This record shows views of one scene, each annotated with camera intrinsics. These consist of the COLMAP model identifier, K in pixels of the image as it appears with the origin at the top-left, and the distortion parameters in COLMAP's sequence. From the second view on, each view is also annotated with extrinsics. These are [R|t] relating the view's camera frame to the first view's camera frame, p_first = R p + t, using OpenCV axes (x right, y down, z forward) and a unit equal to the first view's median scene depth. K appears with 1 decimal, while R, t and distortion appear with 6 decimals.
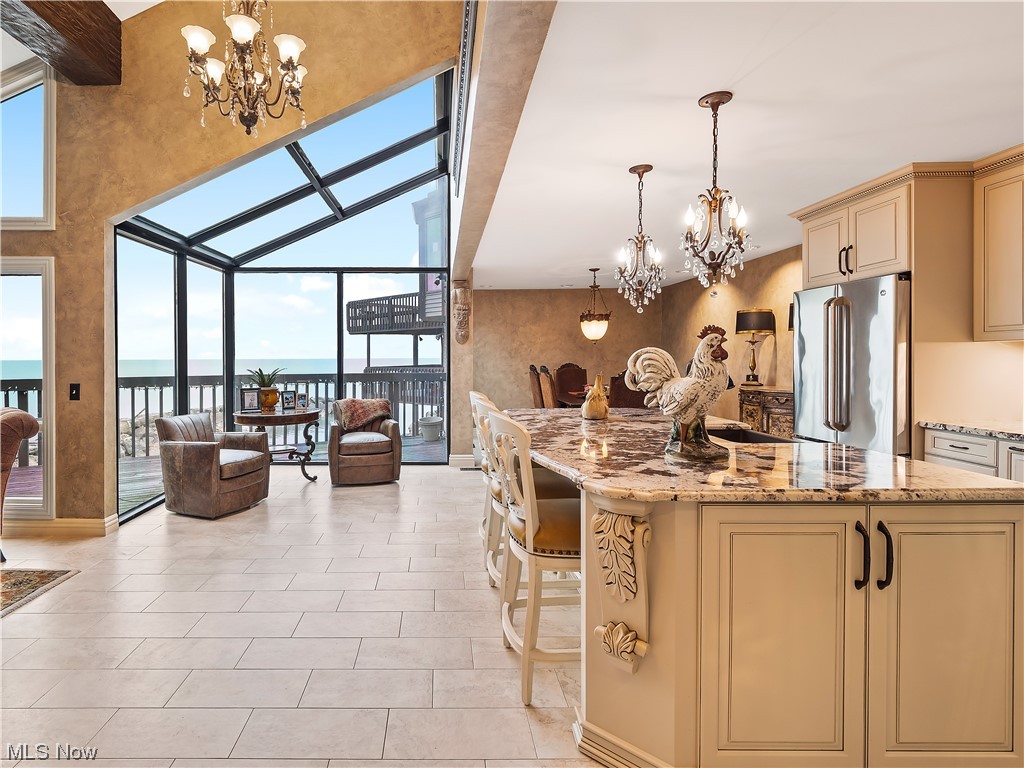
lens RADIAL K [[491.4, 0, 516.1], [0, 491.4, 356.2], [0, 0, 1]] dist [0.002190, 0.000856]
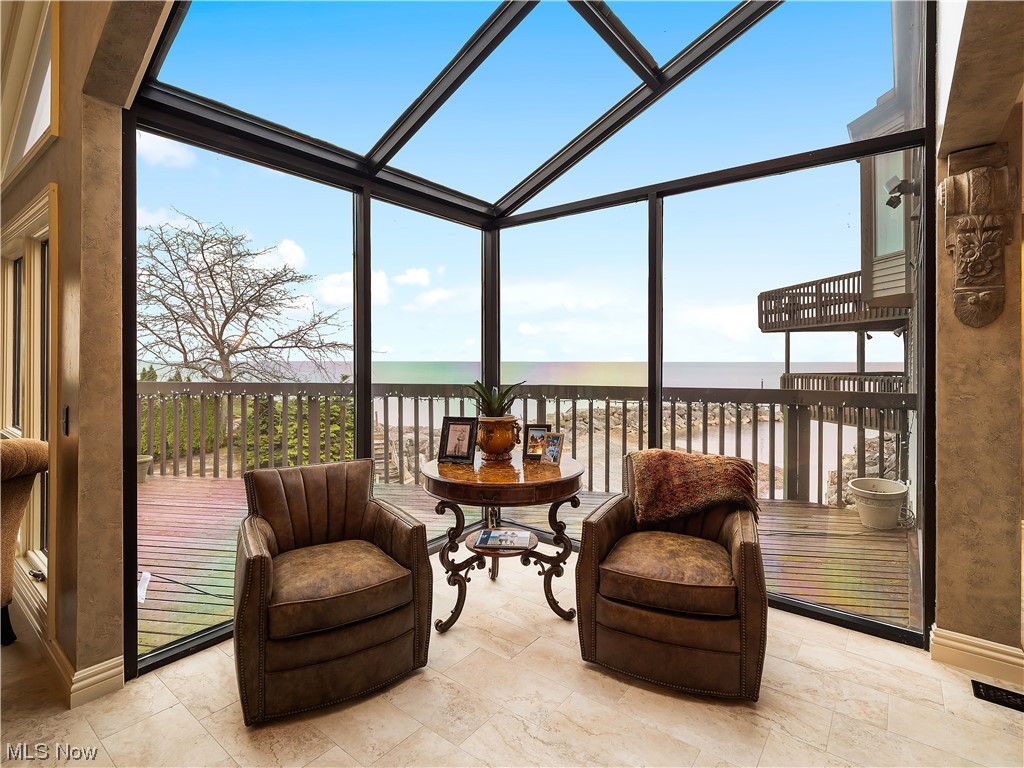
lens RADIAL K [[491.4, 0, 516.1], [0, 491.4, 356.2], [0, 0, 1]] dist [0.002190, 0.000856]
pose [[0.683449, 0.001563, -0.729997, -0.079165], [-0.005737, 0.999978, -0.003230, -0.000824], [0.729976, 0.006395, 0.683443, 0.518290]]
